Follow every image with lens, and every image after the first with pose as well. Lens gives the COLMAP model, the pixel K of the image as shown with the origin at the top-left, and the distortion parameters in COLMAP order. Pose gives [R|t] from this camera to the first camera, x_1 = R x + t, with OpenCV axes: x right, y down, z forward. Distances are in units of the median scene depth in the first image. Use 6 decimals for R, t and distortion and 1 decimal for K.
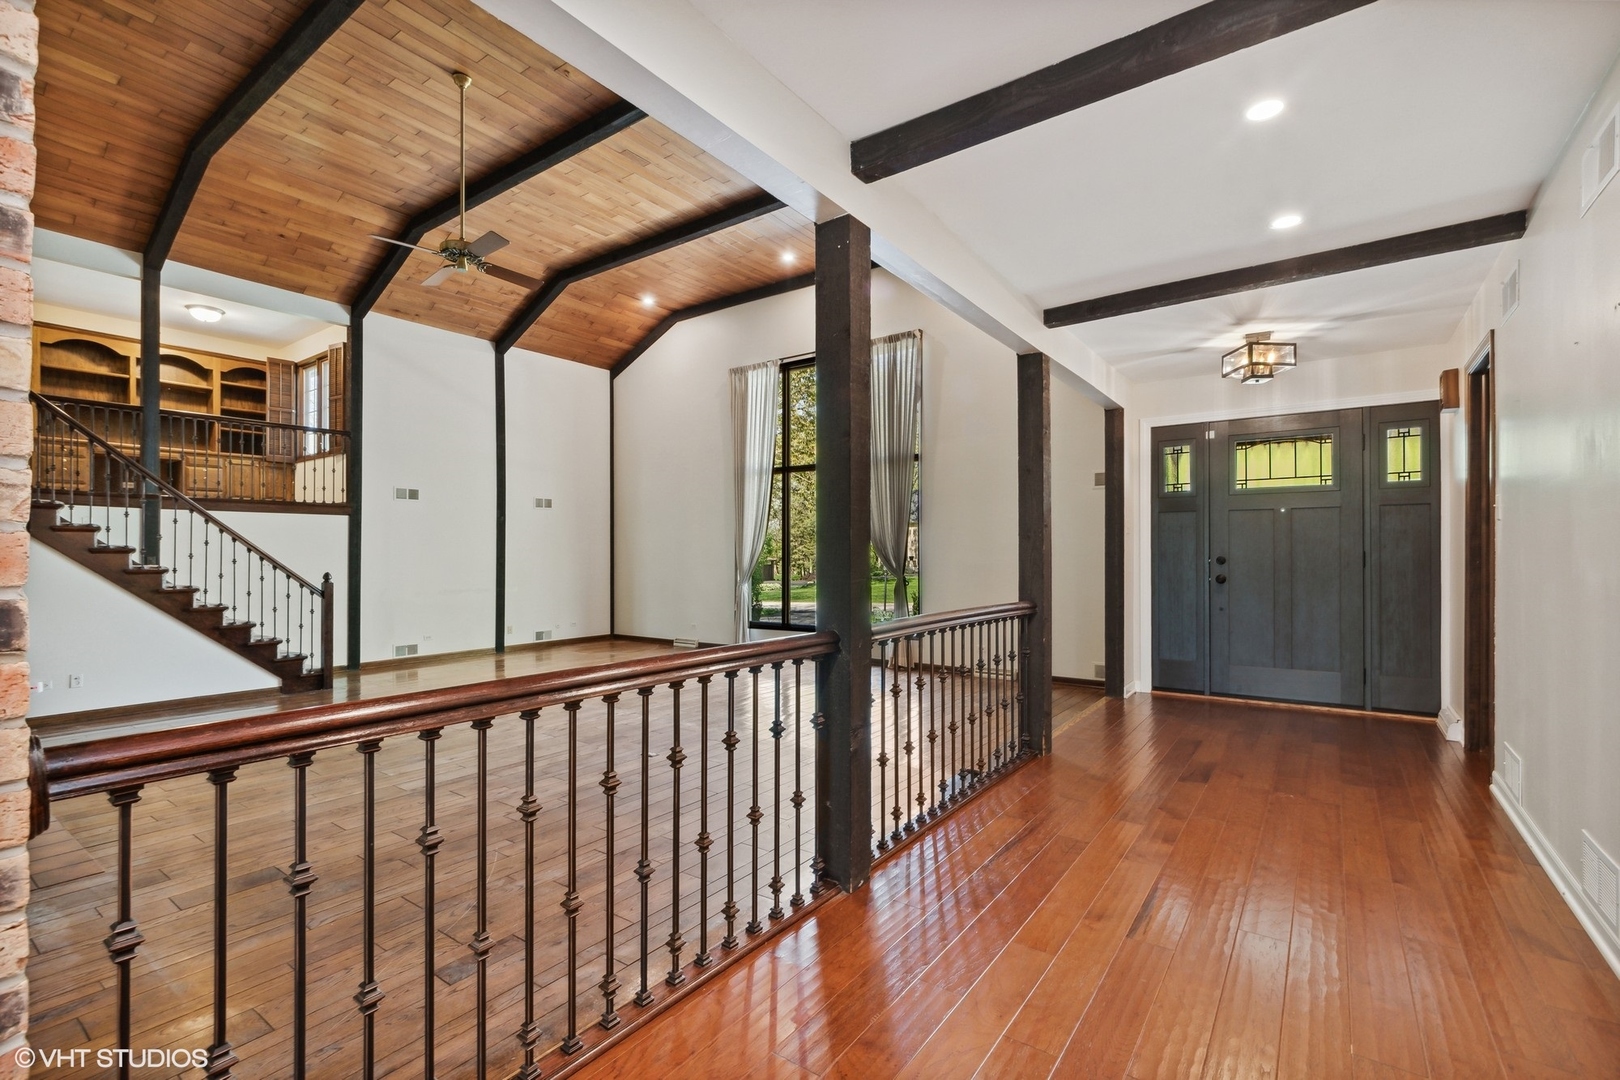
lens RADIAL K [[732.2, 0, 798.6], [0, 732.2, 552.5], [0, 0, 1]] dist [-0.000485, -0.000026]
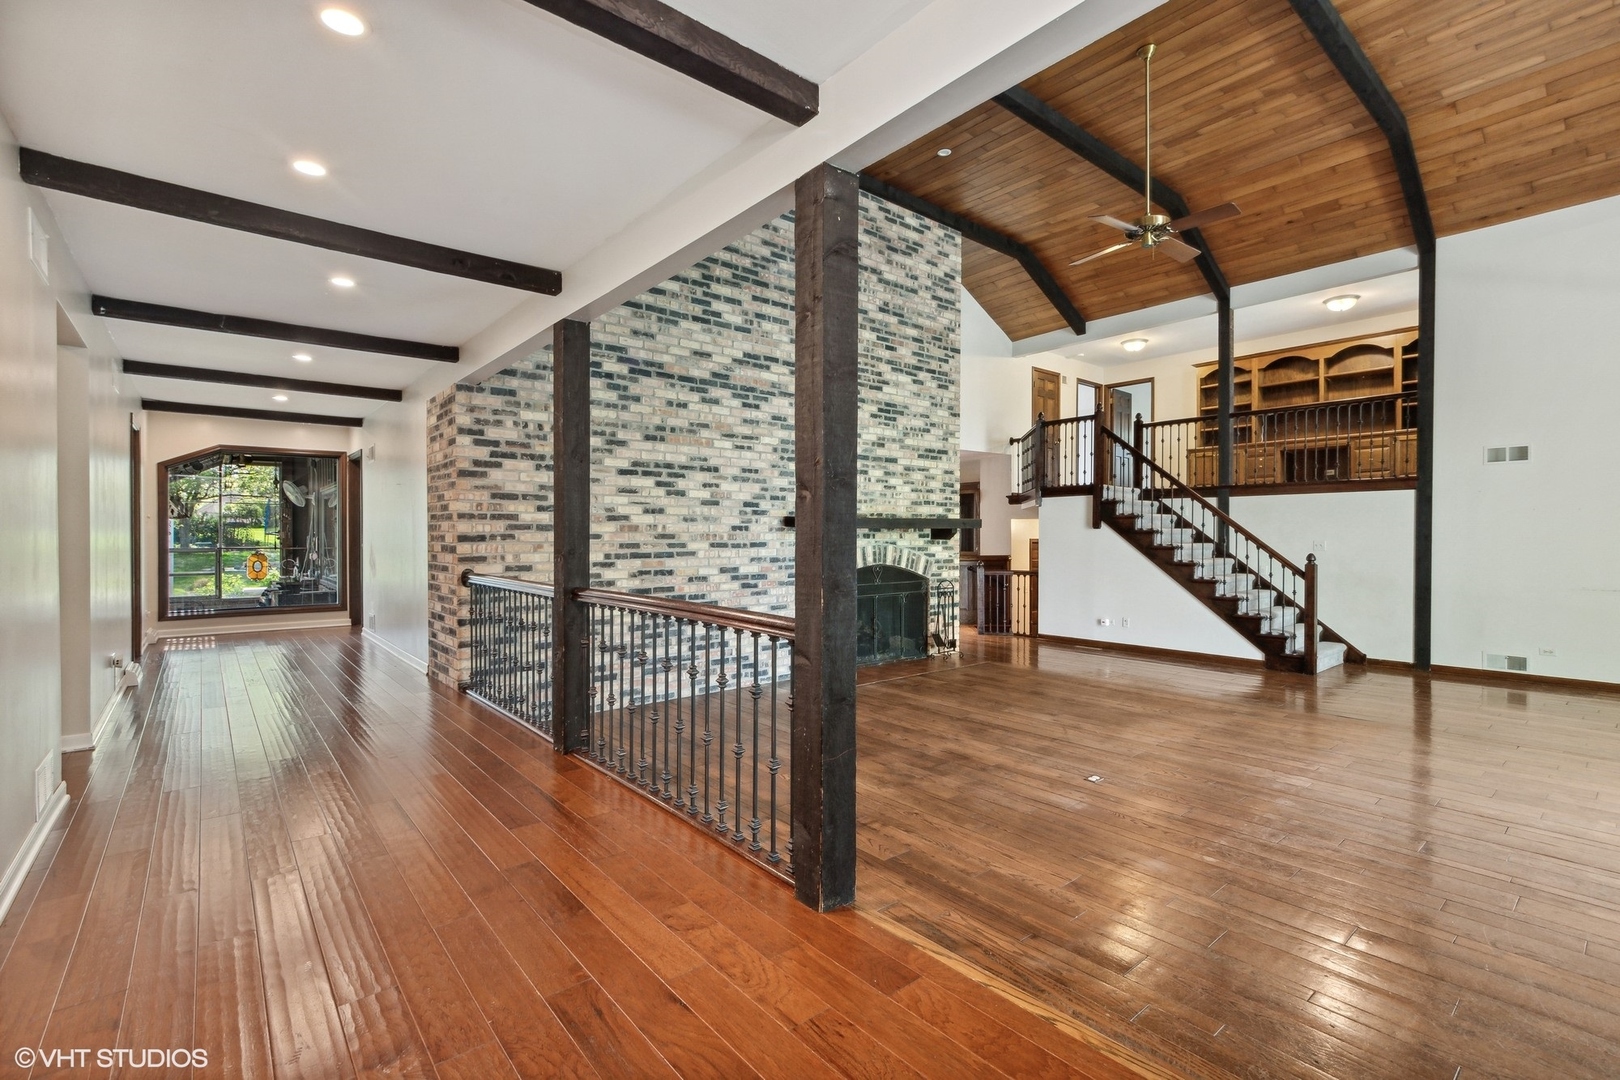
lens RADIAL K [[732.2, 0, 801.5], [0, 732.2, 532.9], [0, 0, 1]] dist [-0.000485, -0.000026]
pose [[-0.243364, -0.000009, -0.969935, 0.410497], [0.004072, 0.999991, -0.001031, -0.001351], [0.969927, -0.004200, -0.243361, 0.537286]]
